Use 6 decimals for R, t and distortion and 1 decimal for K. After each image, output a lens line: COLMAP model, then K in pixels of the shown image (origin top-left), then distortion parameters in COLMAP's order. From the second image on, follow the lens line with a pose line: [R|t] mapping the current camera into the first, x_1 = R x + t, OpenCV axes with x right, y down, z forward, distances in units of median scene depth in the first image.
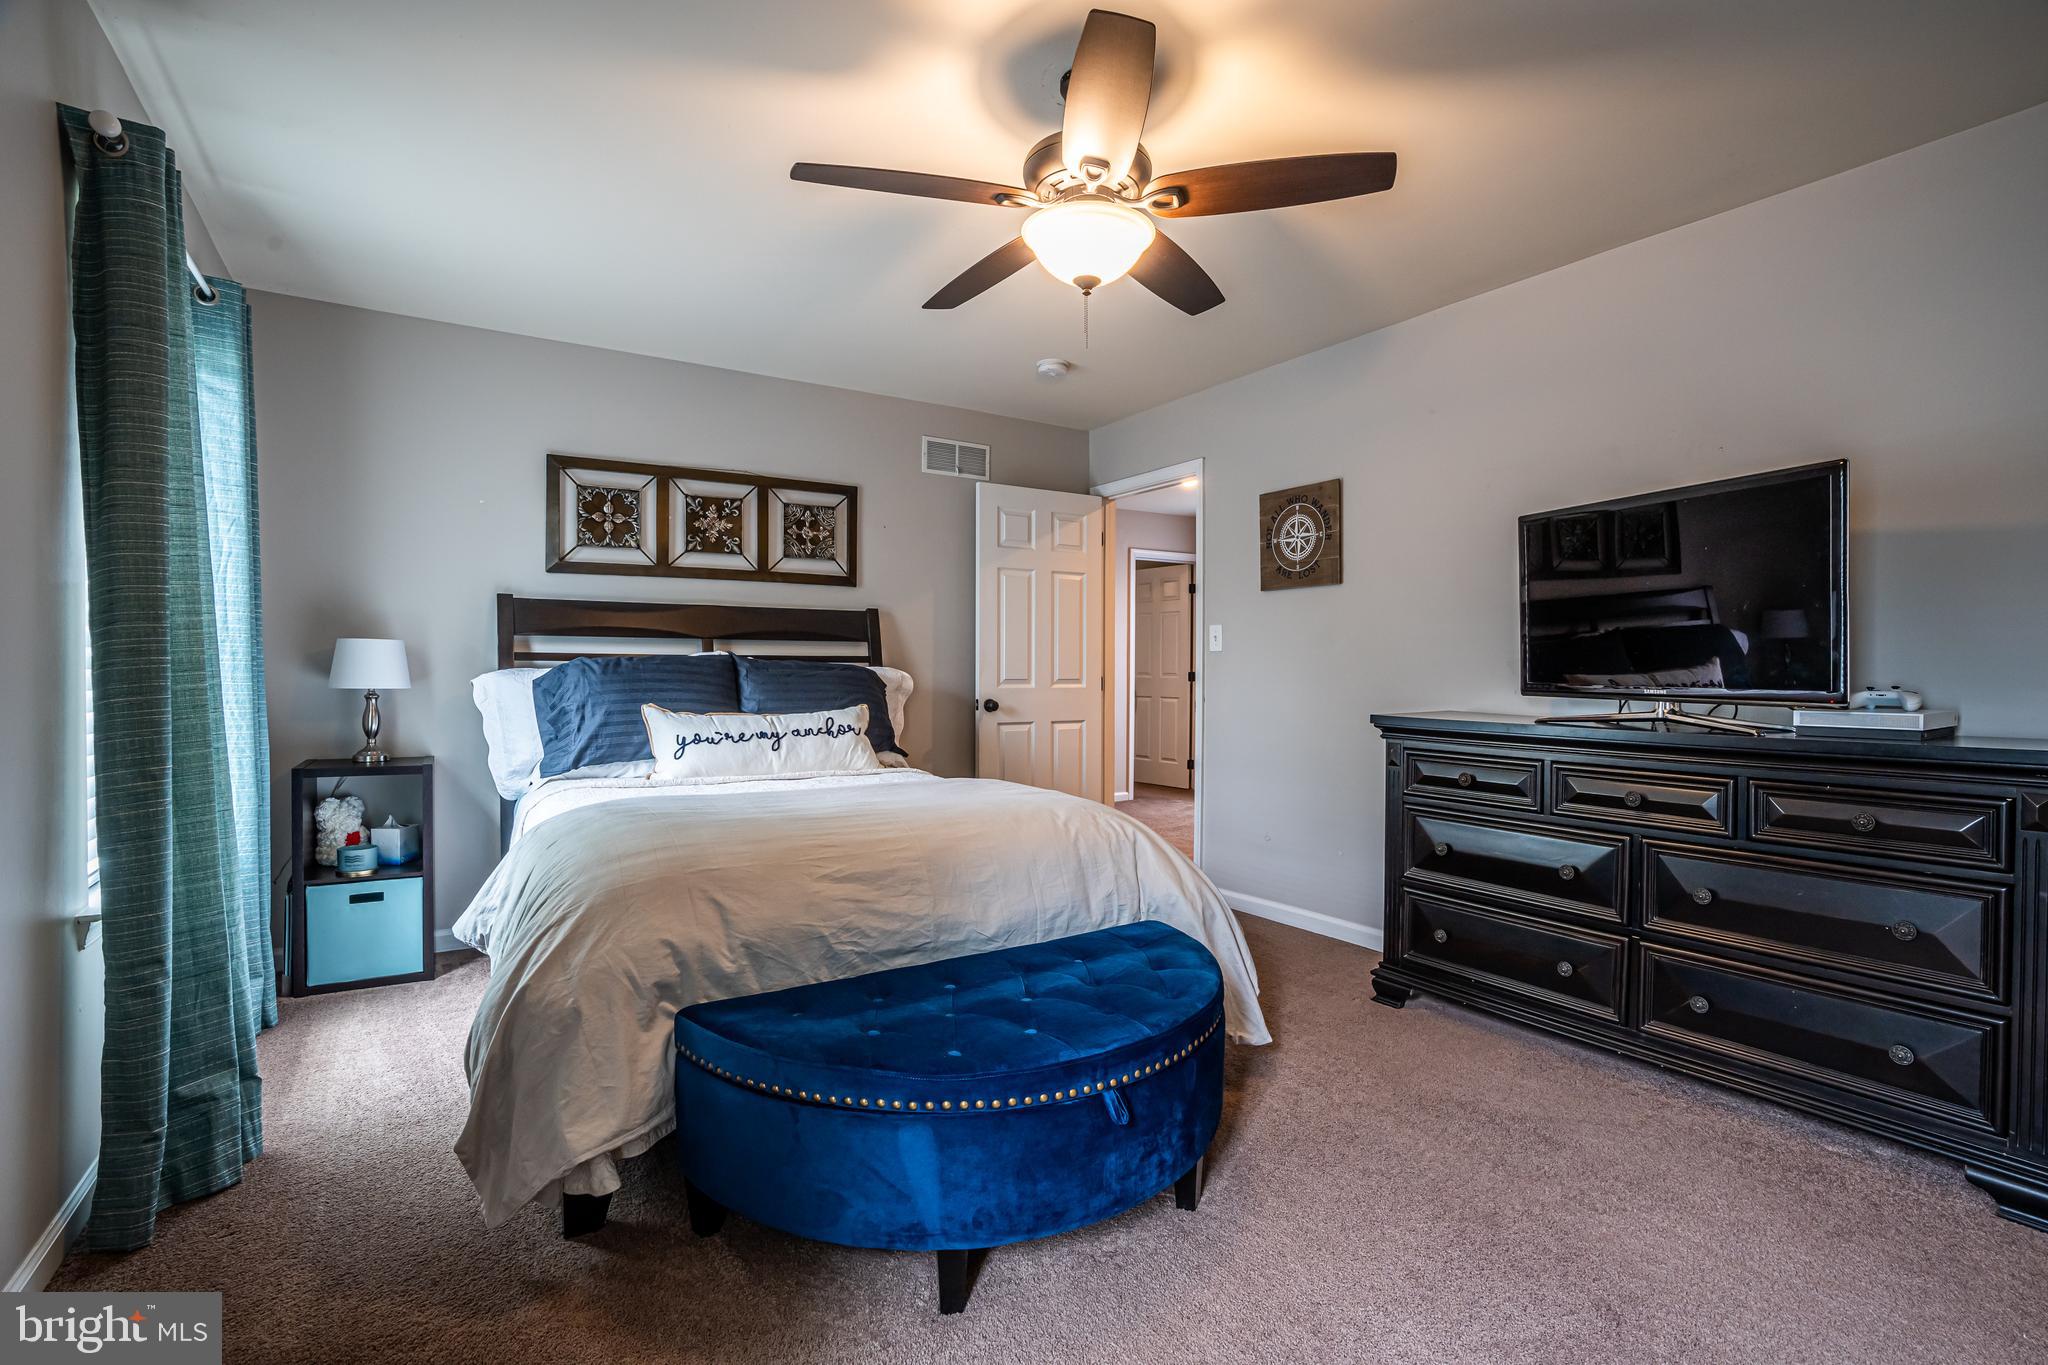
lens RADIAL K [[934.9, 0, 1021.9], [0, 934.9, 684.8], [0, 0, 1]] dist [-0.071638, 0.028190]
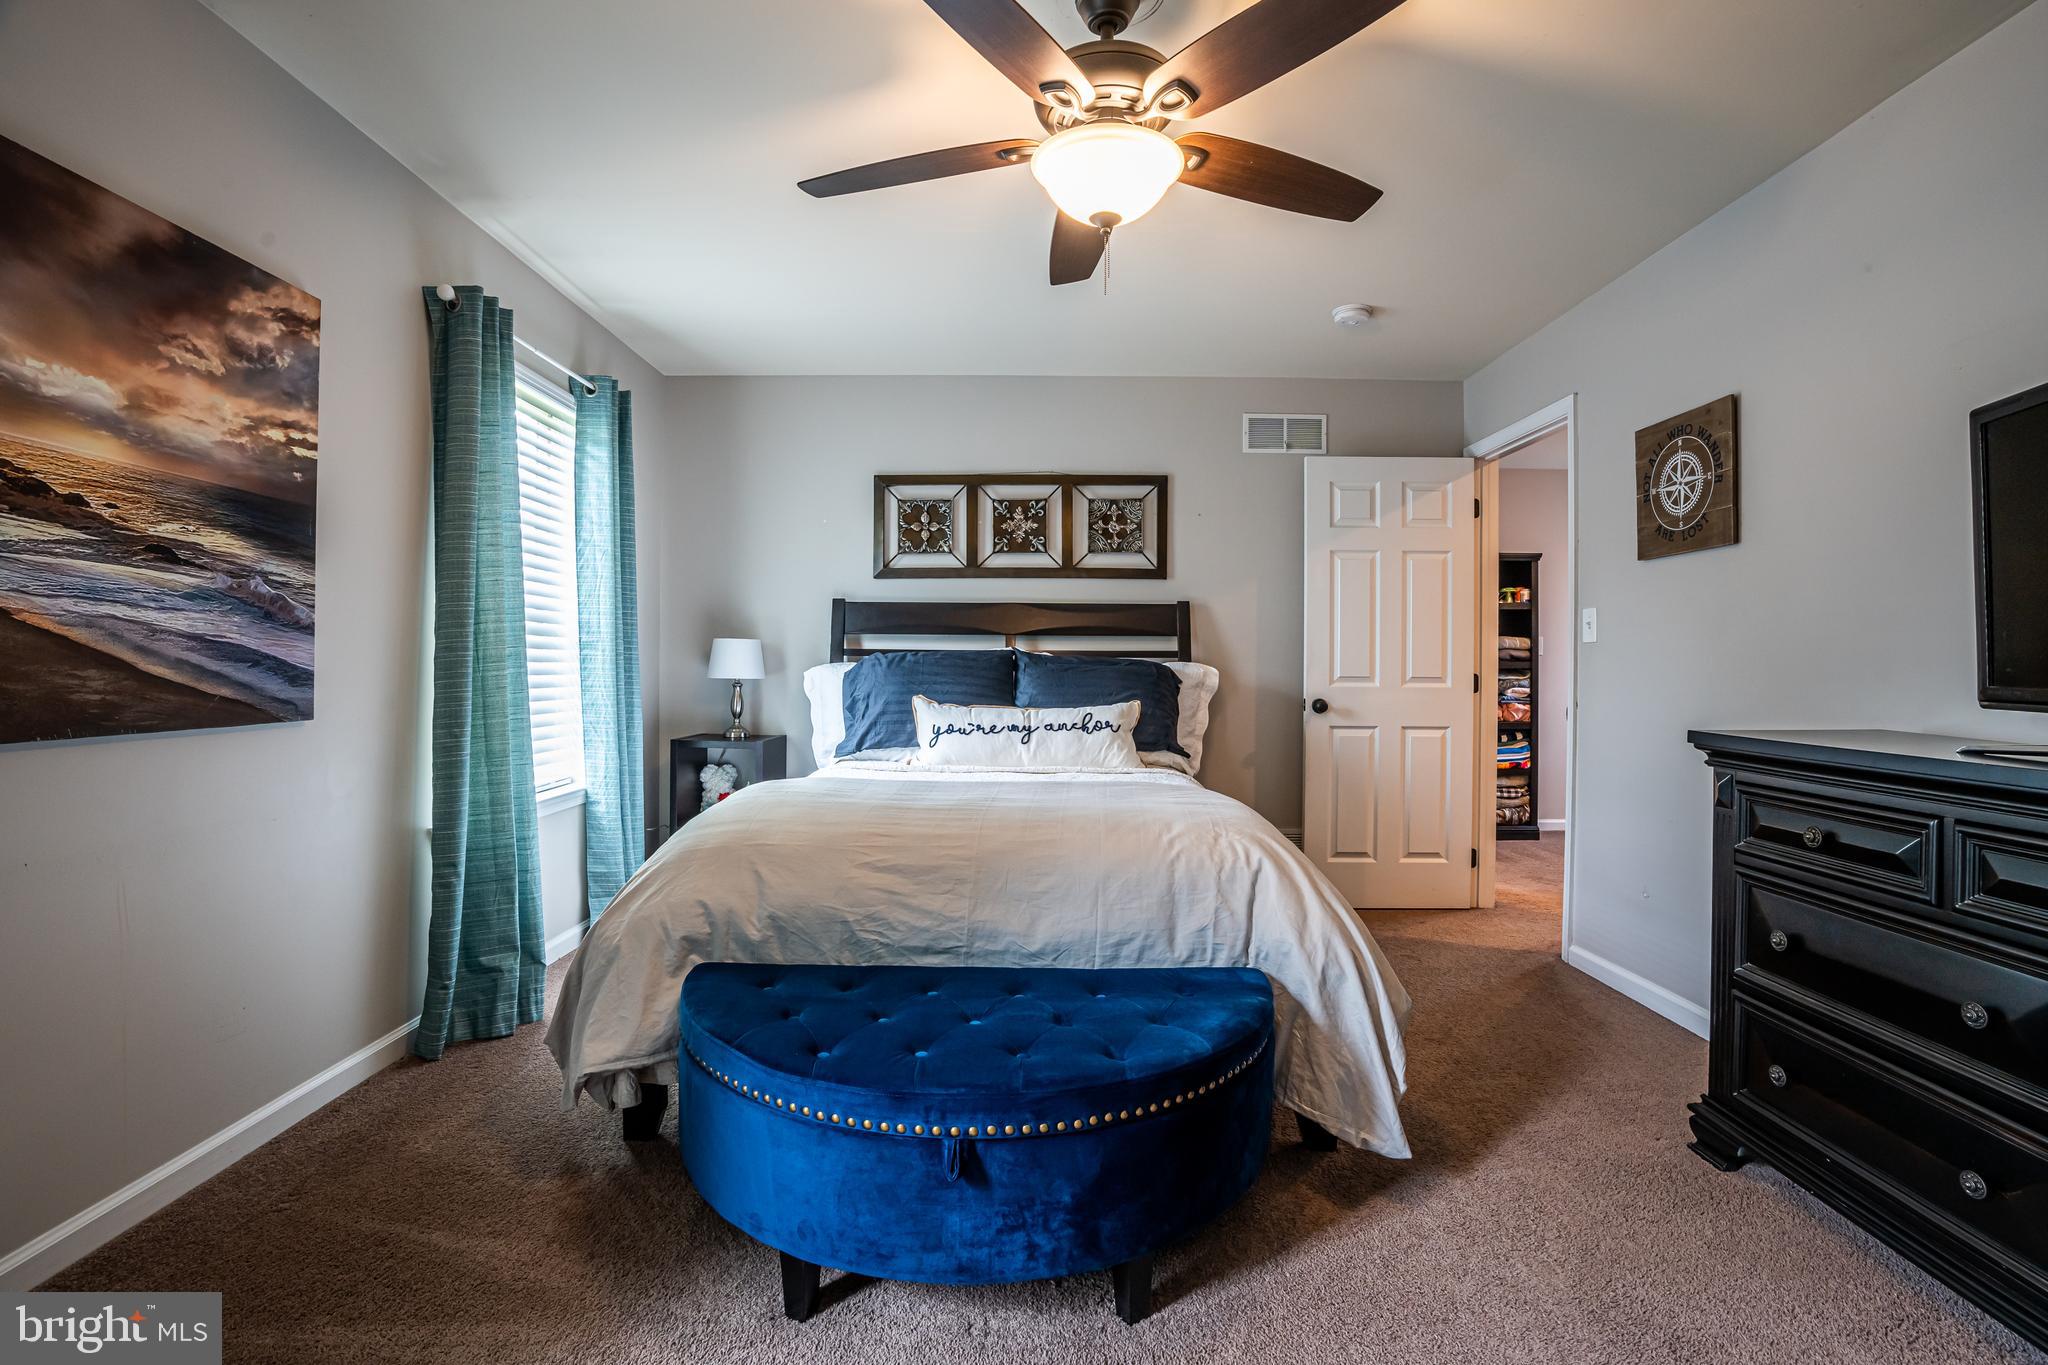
lens RADIAL K [[945.3, 0, 1030.3], [0, 945.3, 663.7], [0, 0, 1]] dist [-0.071840, 0.029250]
pose [[0.831994, 0.001409, -0.554783, 0.311081], [-0.012645, 0.999785, -0.016424, 0.000236], [0.554641, 0.020680, 0.831833, 0.141873]]
